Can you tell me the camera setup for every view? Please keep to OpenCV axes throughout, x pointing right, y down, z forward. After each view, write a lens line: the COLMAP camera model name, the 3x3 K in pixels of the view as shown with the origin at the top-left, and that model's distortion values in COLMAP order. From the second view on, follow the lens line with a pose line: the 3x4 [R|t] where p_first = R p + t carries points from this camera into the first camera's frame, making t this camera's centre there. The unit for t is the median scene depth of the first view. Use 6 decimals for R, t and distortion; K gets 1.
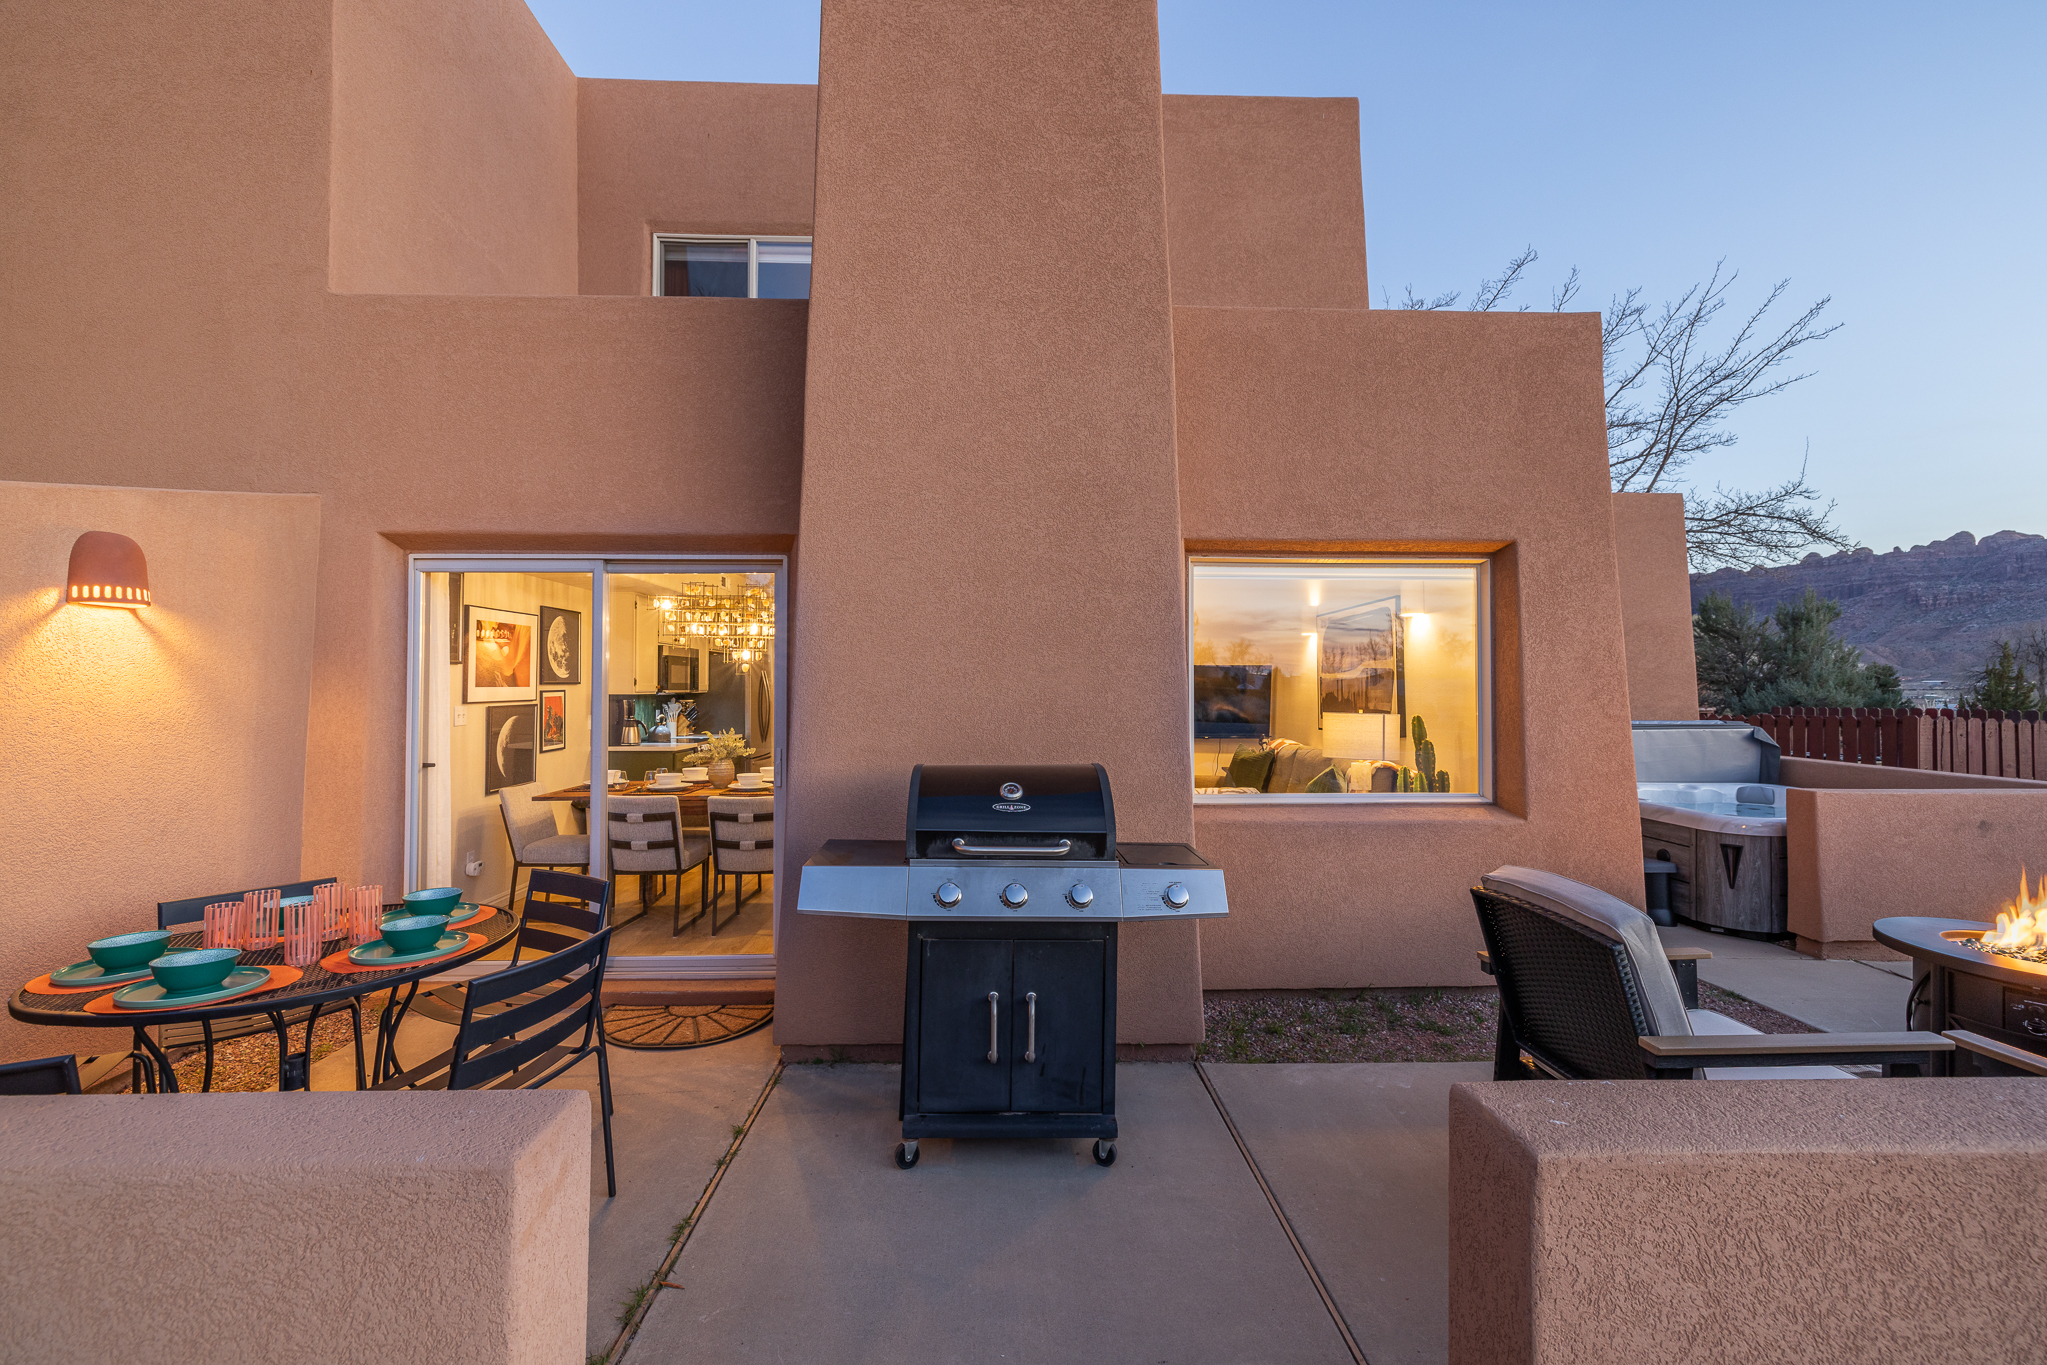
lens RADIAL K [[854.0, 0, 1015.6], [0, 854.0, 667.5], [0, 0, 1]] dist [-0.000345, 0.000043]
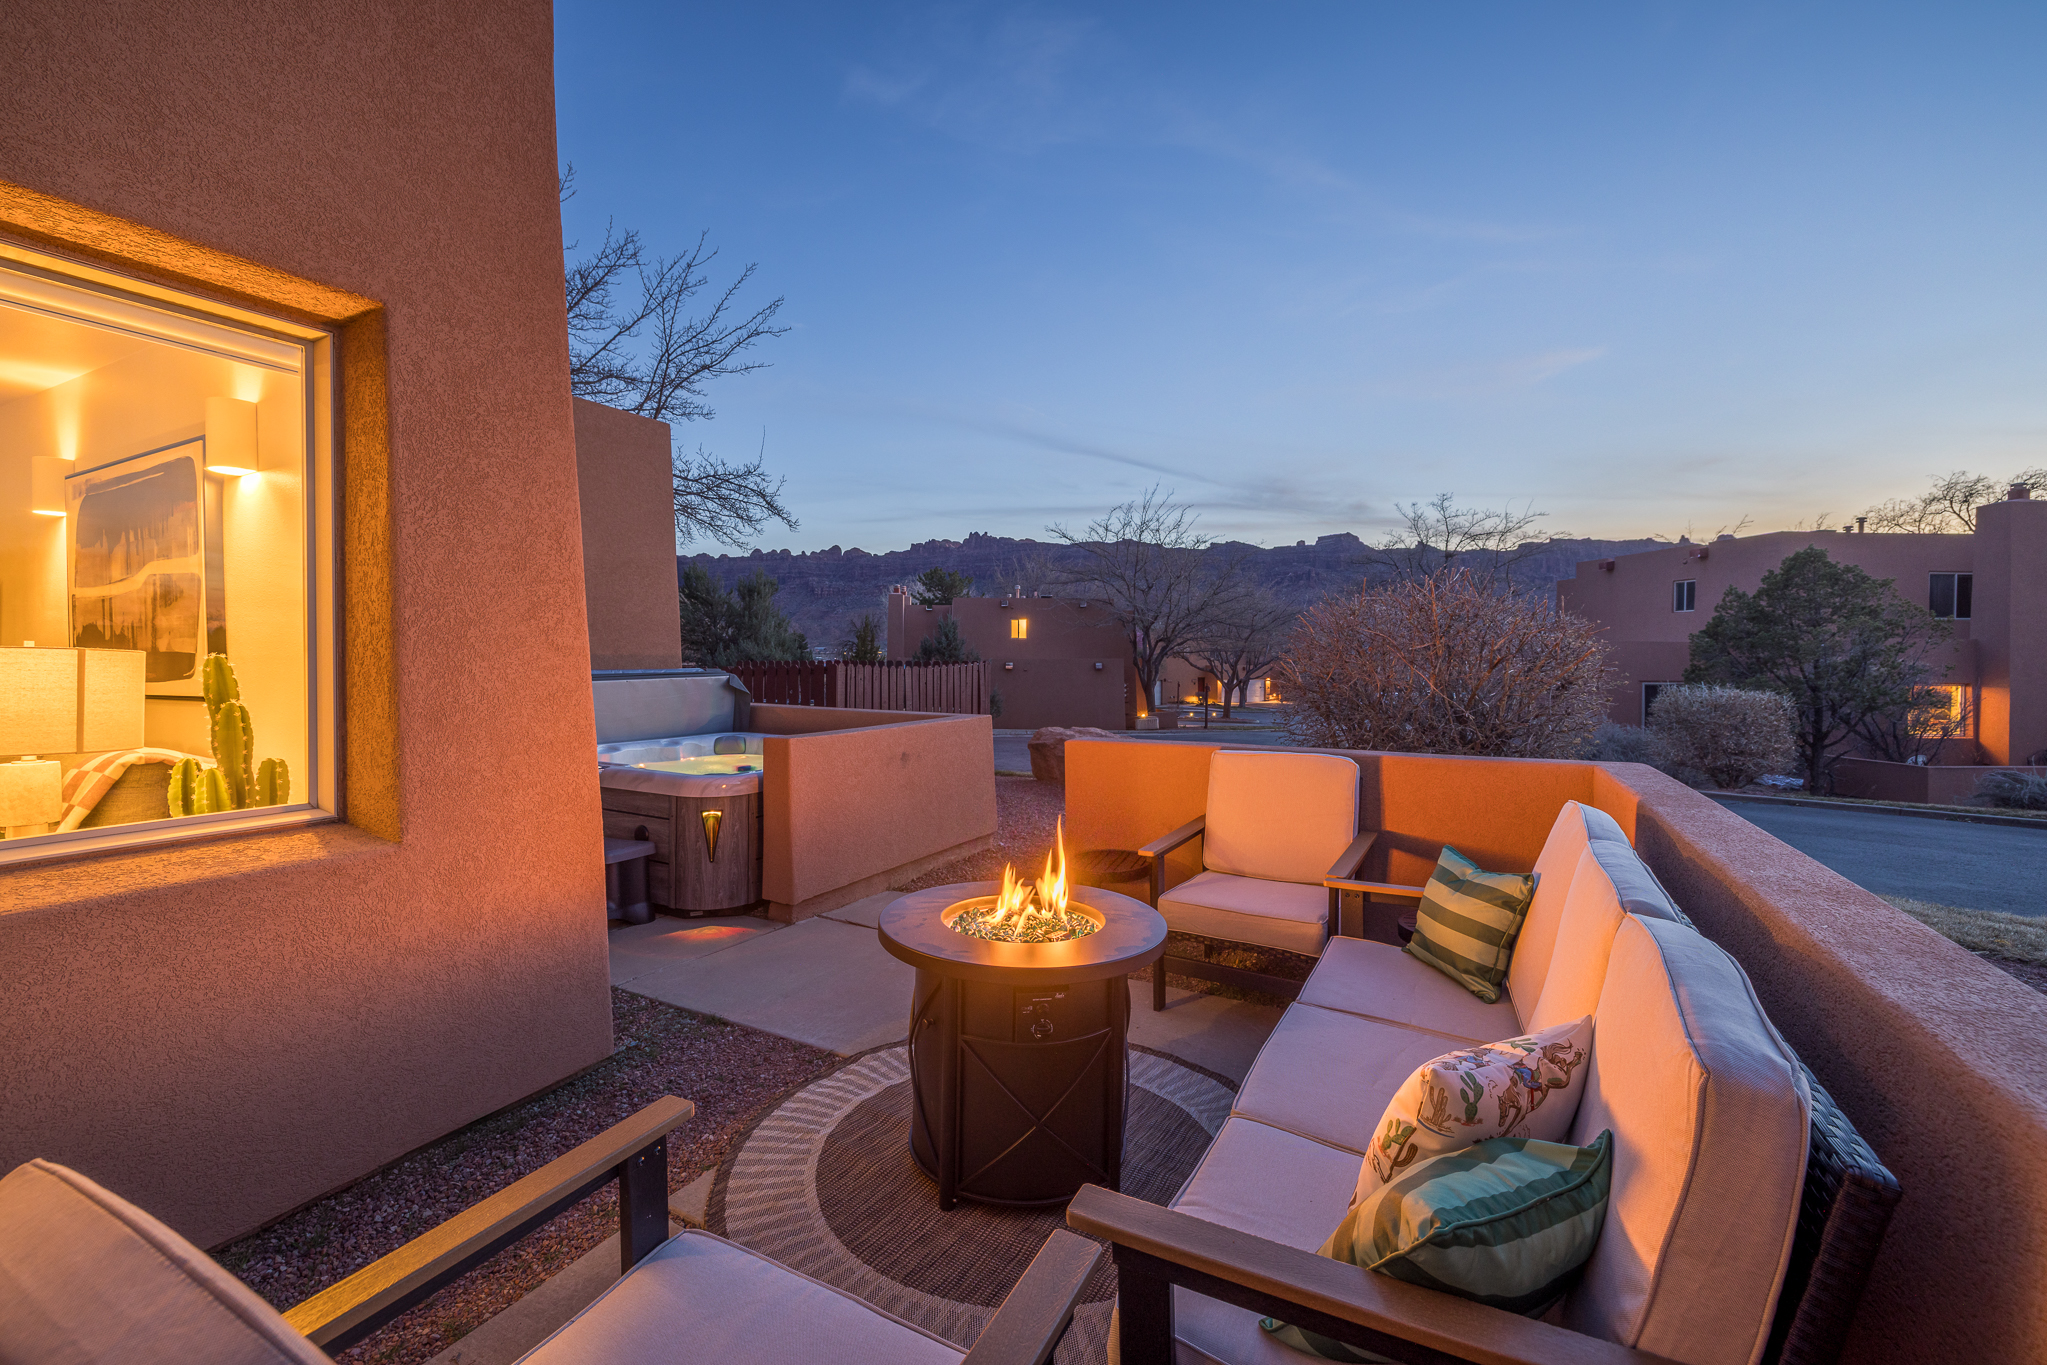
lens RADIAL K [[854.0, 0, 1015.6], [0, 854.0, 667.5], [0, 0, 1]] dist [-0.000345, 0.000043]
pose [[0.500709, -0.013448, 0.865511, 0.310715], [-0.023392, 0.999304, 0.029060, 0.043123], [-0.865299, -0.034797, 0.500046, 0.385202]]
